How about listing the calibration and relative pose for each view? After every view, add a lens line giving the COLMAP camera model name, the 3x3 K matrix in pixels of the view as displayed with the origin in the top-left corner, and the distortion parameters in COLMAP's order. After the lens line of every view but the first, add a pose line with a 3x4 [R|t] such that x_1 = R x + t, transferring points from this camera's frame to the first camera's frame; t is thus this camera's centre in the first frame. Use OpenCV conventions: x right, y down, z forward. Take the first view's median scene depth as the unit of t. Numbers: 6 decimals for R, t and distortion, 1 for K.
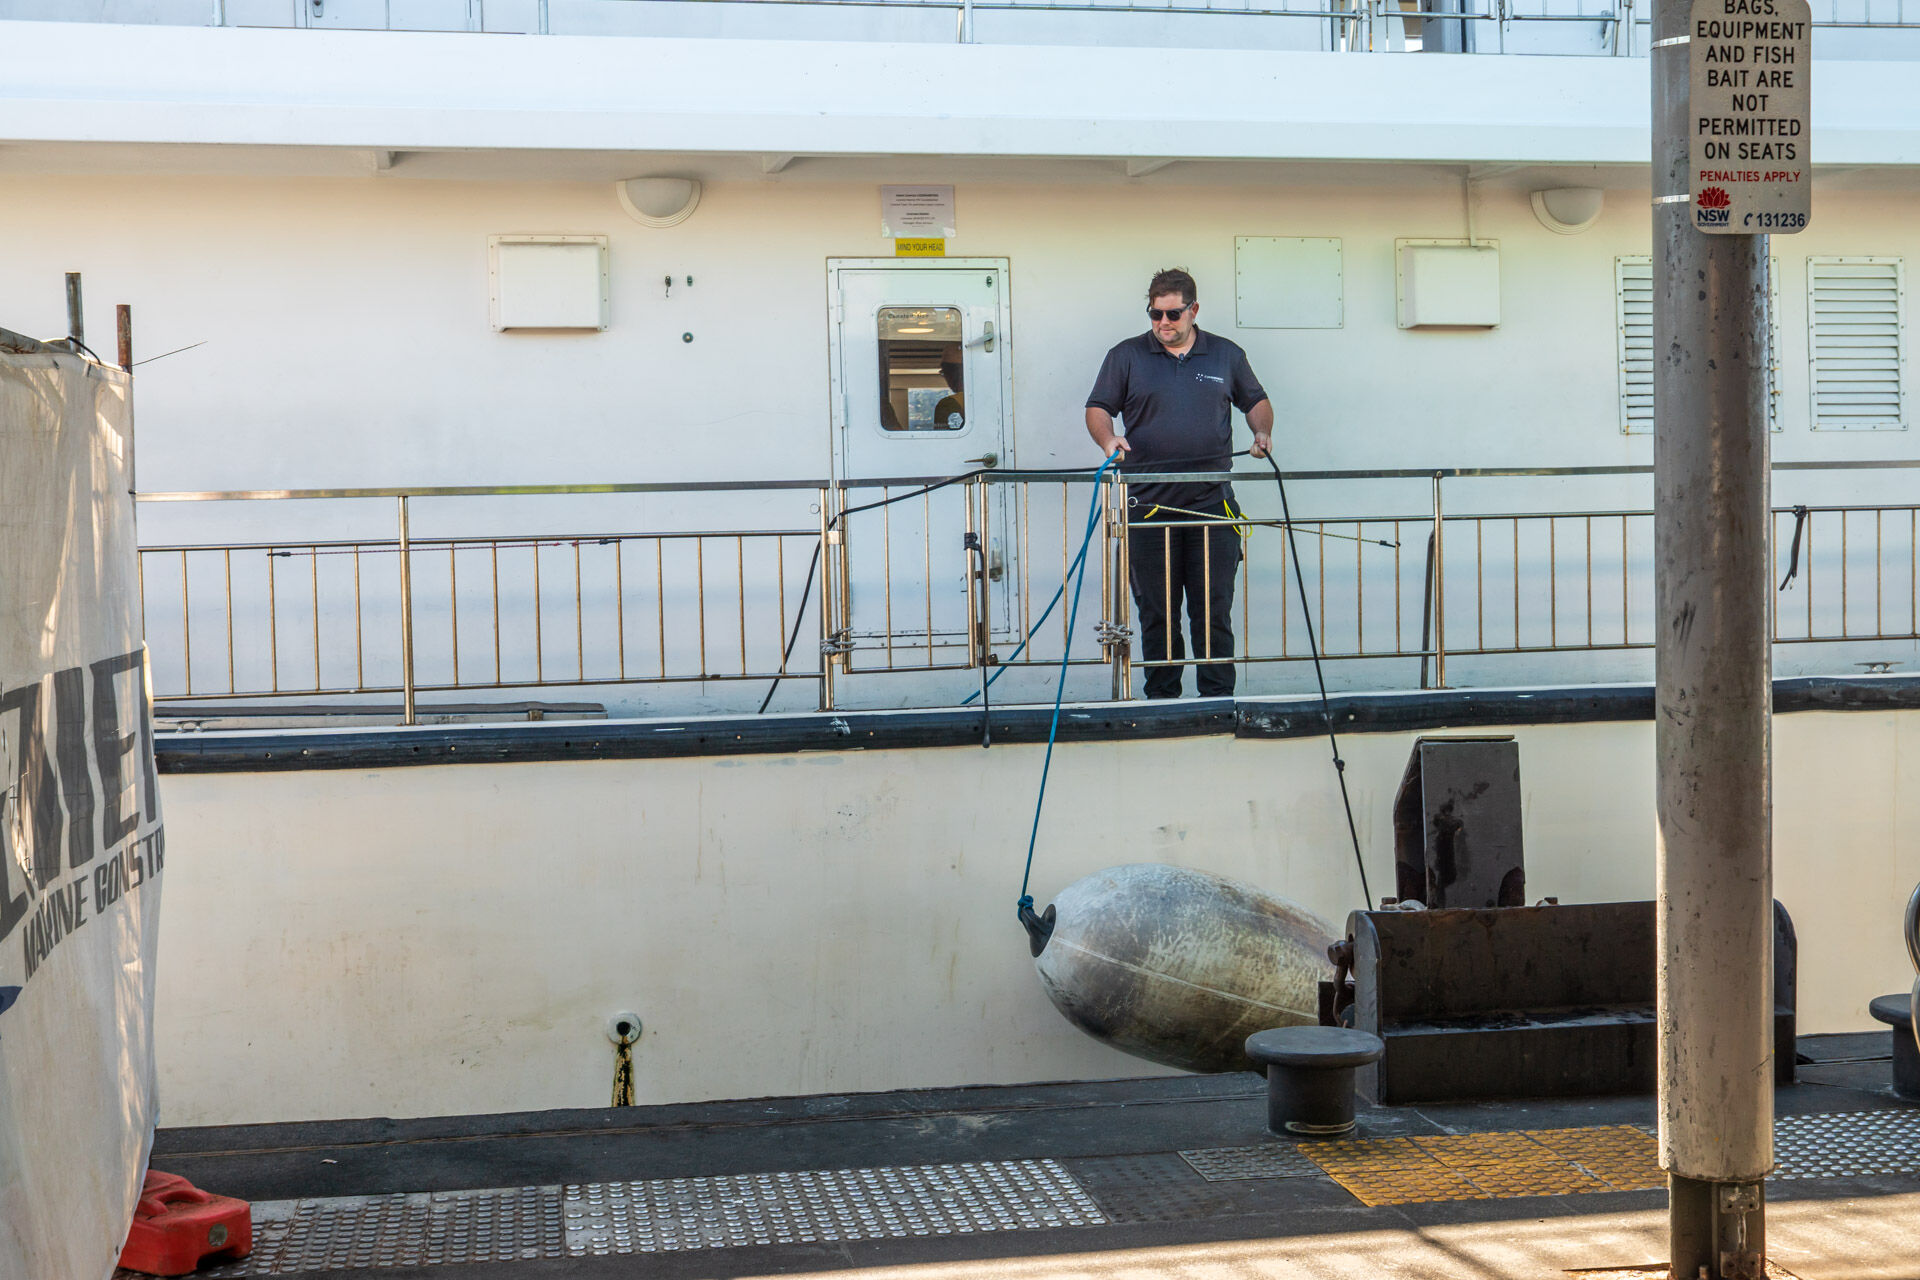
lens RADIAL K [[2465.5, 0, 965.8], [0, 2465.5, 639.7], [0, 0, 1]] dist [-0.026509, 0.150300]
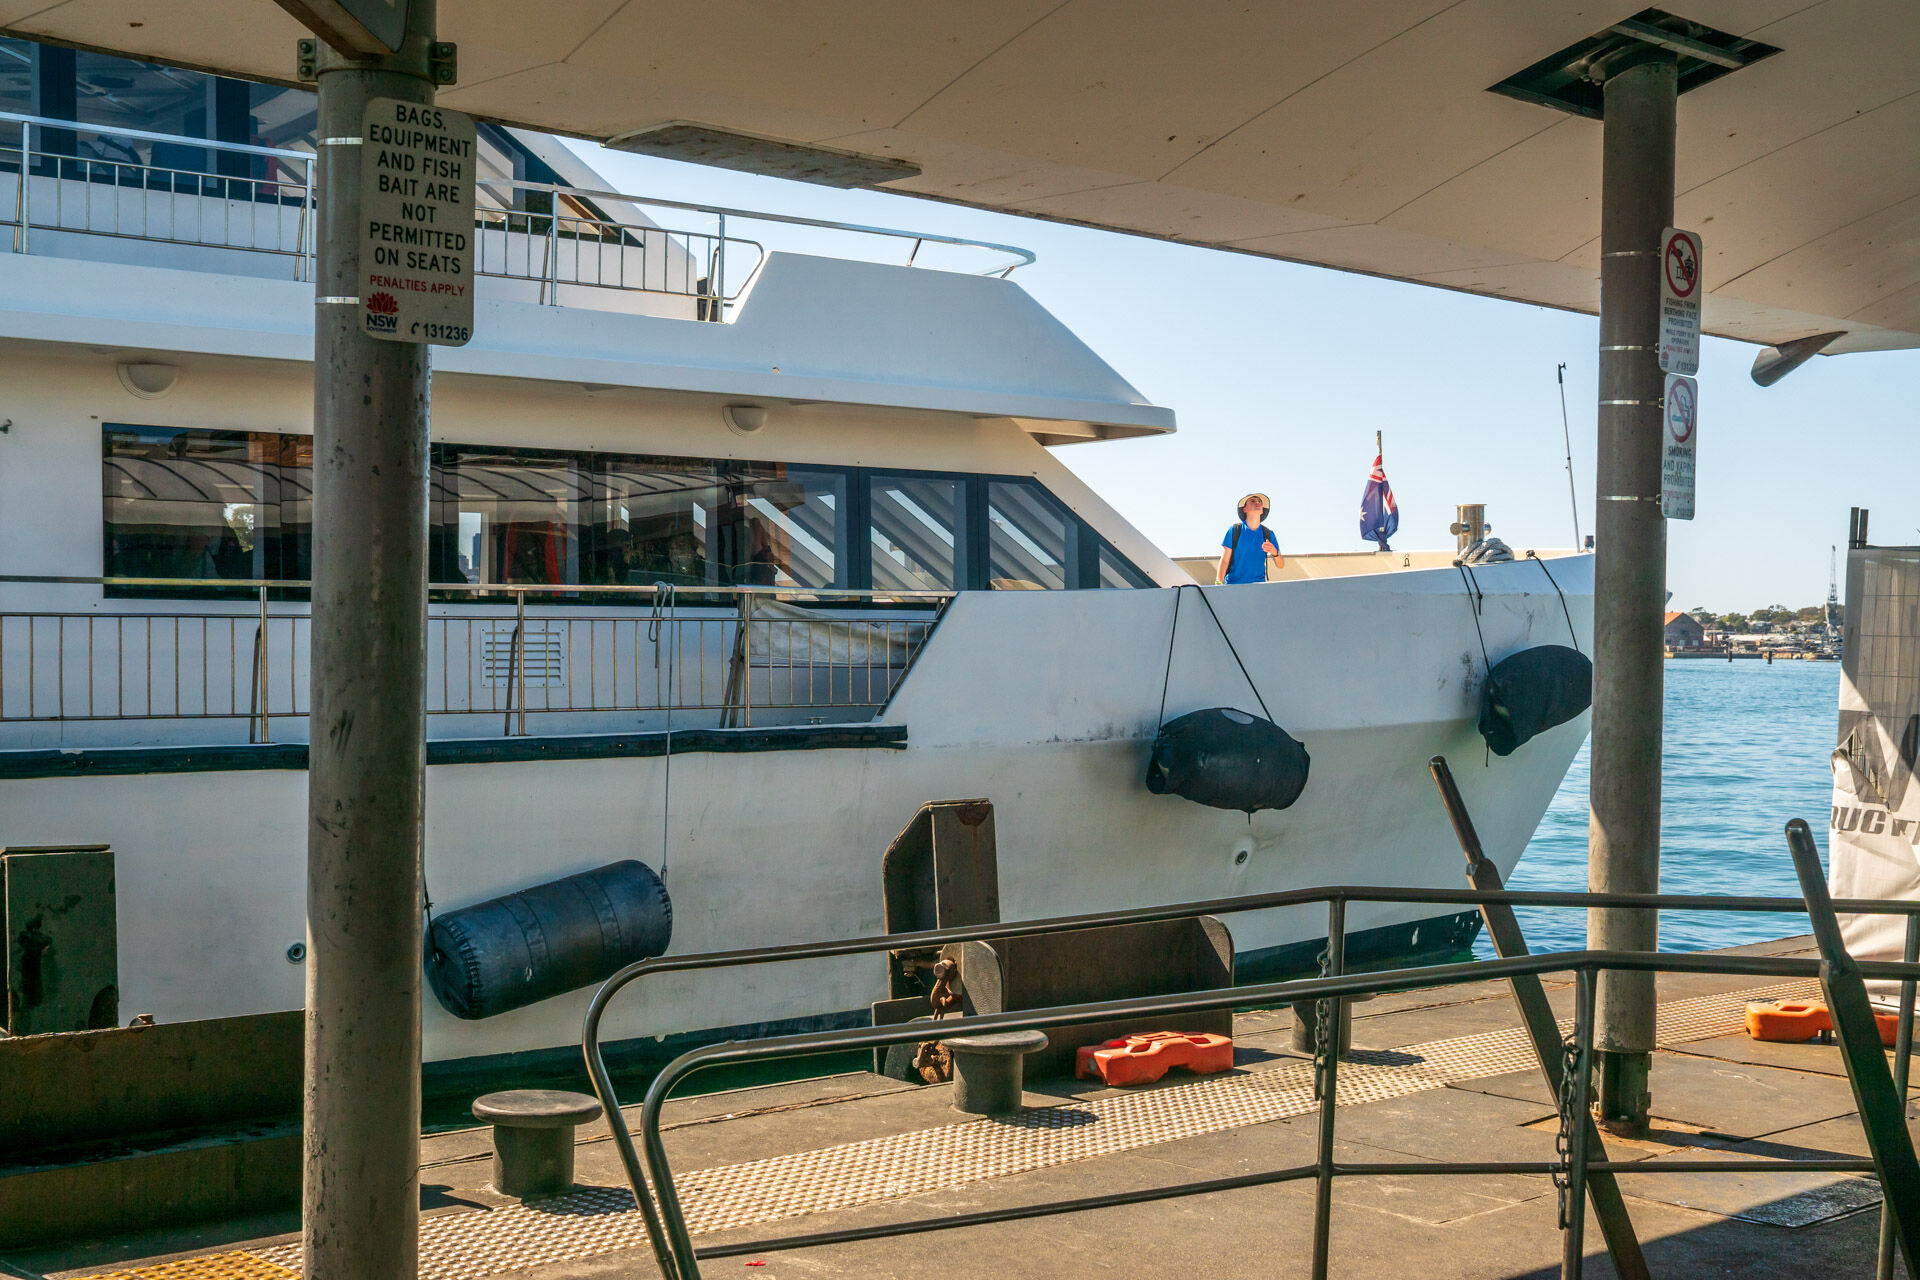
lens RADIAL K [[2448.4, 0, 960.0], [0, 2448.4, 640.0], [0, 0, 1]] dist [-0.030305, 0.155028]
pose [[0.833690, 0.028242, 0.551510, -0.040006], [-0.006771, 0.999139, -0.040929, -0.005374], [-0.552191, 0.030388, 0.833164, 0.055742]]
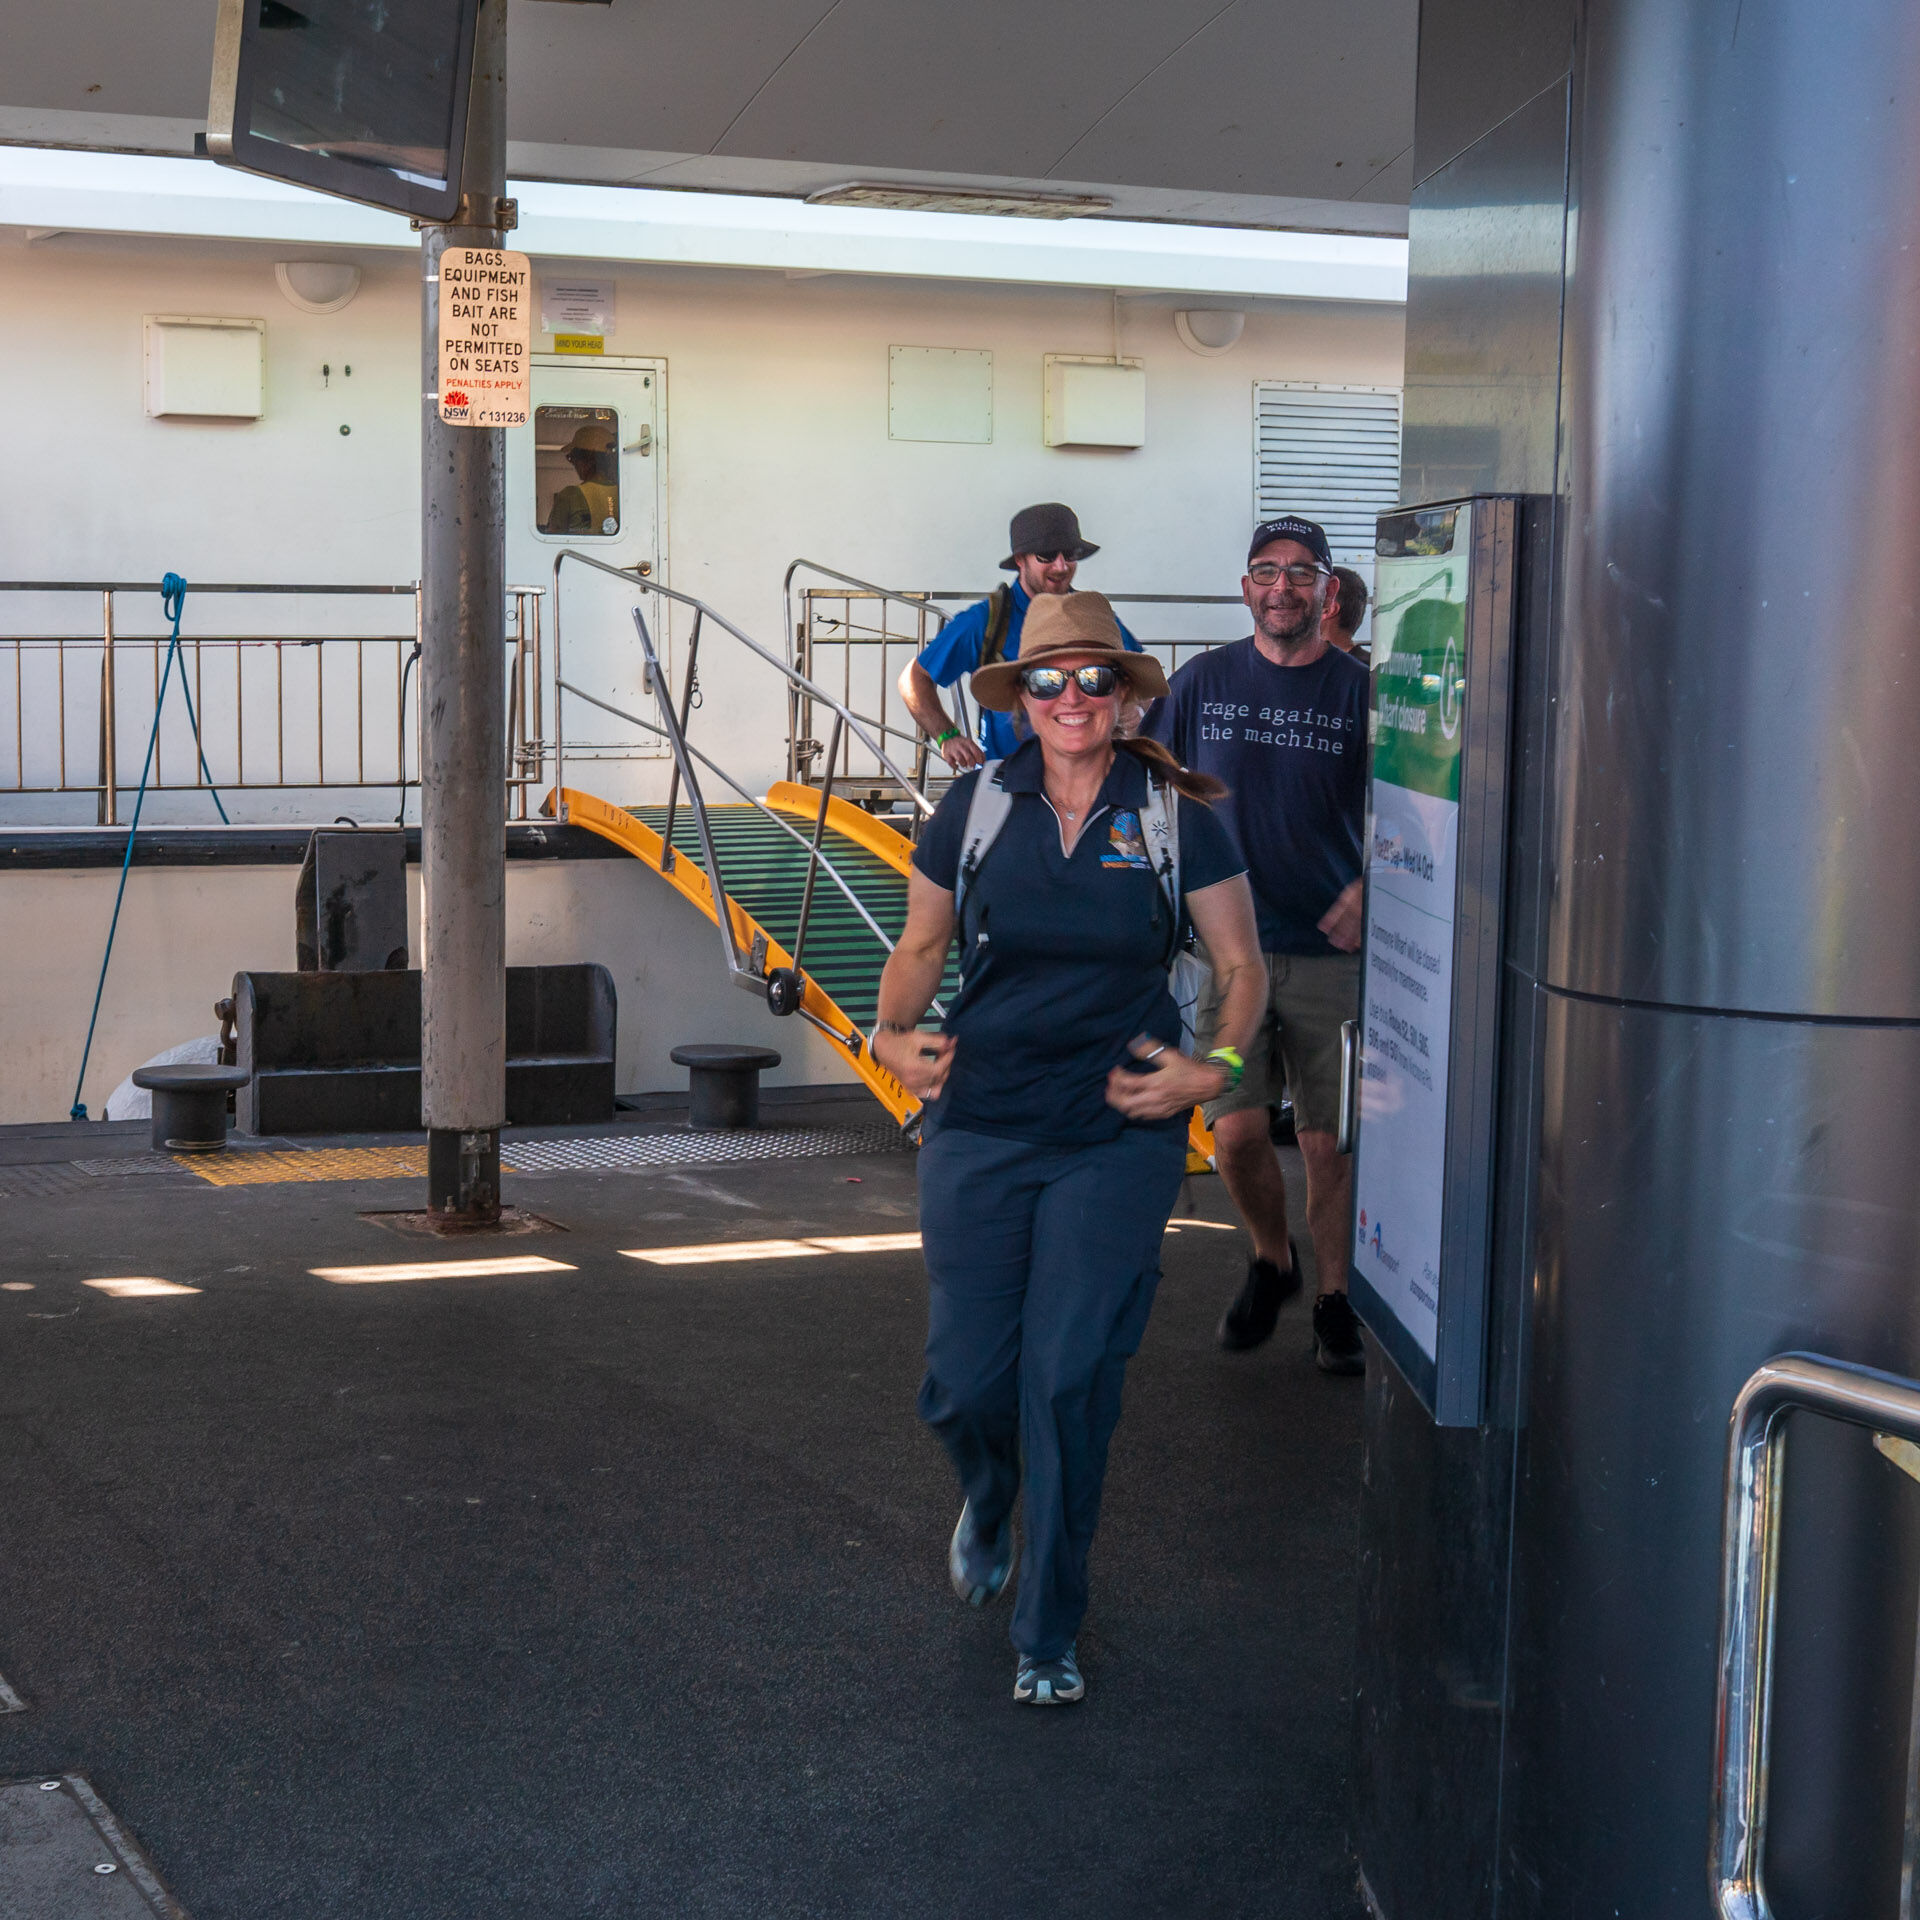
lens RADIAL K [[3523.8, 0, 794.6], [0, 3523.8, 944.7], [0, 0, 1]] dist [-0.075172, 0.287748]
pose [[0.969517, 0.007147, 0.244918, 0.012008], [-0.017686, 0.999008, 0.040858, 0.037234], [-0.244383, -0.043944, 0.968682, -0.908674]]
